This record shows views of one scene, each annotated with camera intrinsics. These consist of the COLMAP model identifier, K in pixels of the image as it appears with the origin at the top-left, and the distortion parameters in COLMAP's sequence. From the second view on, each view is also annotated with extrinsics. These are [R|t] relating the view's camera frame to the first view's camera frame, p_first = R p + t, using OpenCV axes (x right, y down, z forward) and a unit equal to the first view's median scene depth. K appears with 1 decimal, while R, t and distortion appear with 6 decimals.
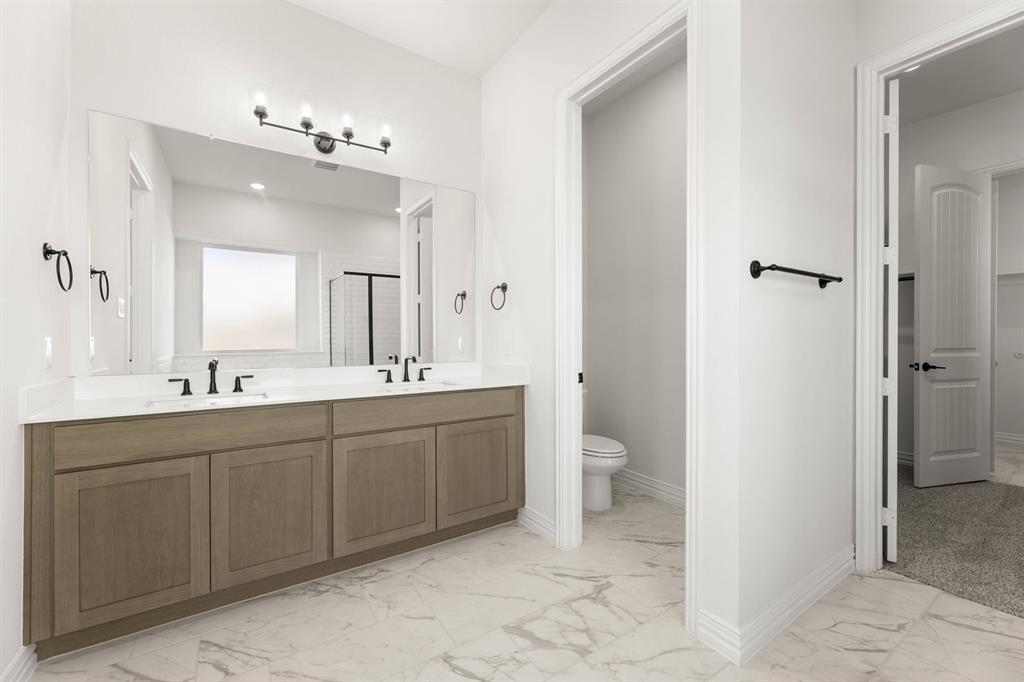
lens RADIAL K [[412.4, 0, 512.2], [0, 412.4, 339.6], [0, 0, 1]] dist [0.000350, 0.000132]
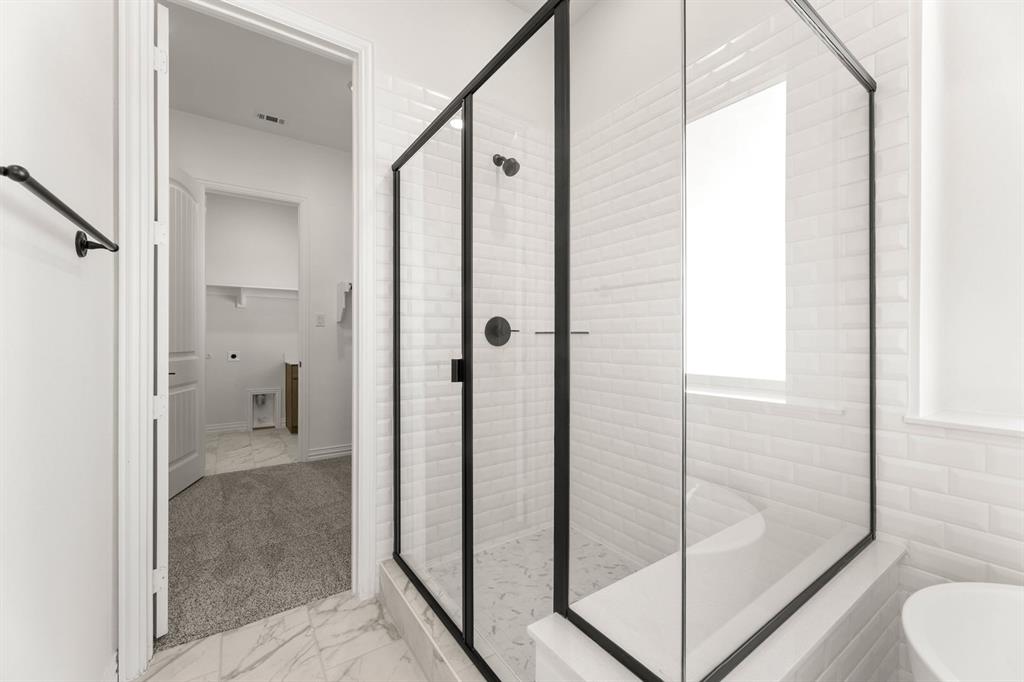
lens RADIAL K [[412.4, 0, 512.2], [0, 412.4, 339.6], [0, 0, 1]] dist [0.000350, 0.000132]
pose [[-0.007465, 0.002952, 0.999968, 0.154880], [0.003166, 0.999991, -0.002928, -0.006181], [-0.999967, 0.003144, -0.007474, 0.369218]]
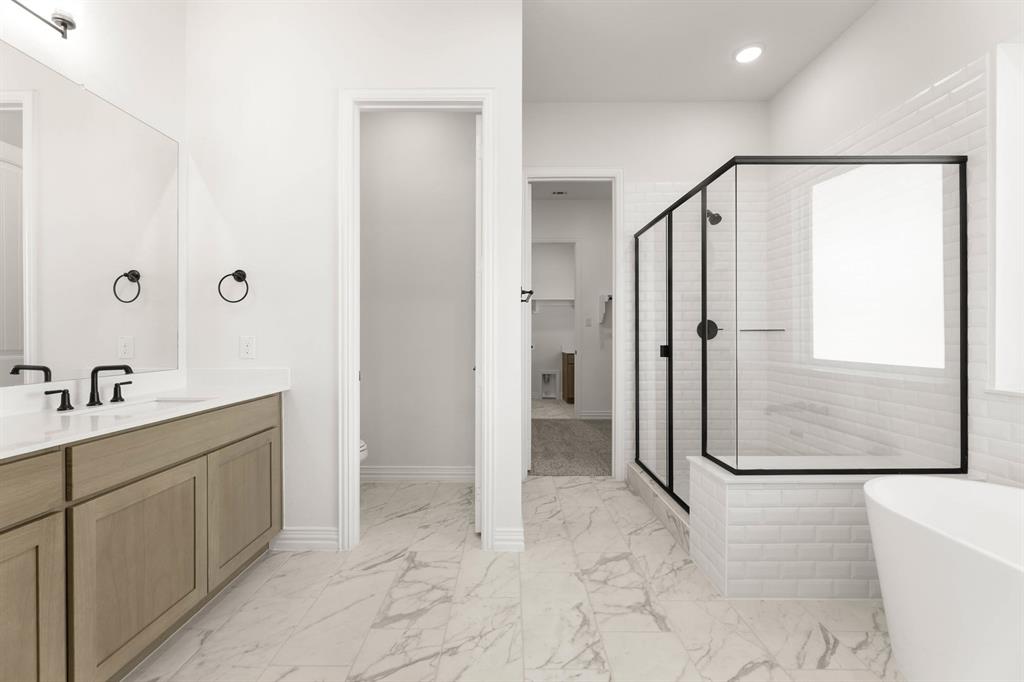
lens RADIAL K [[410.8, 0, 510.6], [0, 410.8, 336.2], [0, 0, 1]] dist [0.001367, 0.000128]
pose [[0.559052, 0.000849, 0.829132, -0.531796], [0.002245, 0.999994, -0.002538, -0.003813], [-0.829129, 0.003280, 0.559047, 0.130368]]
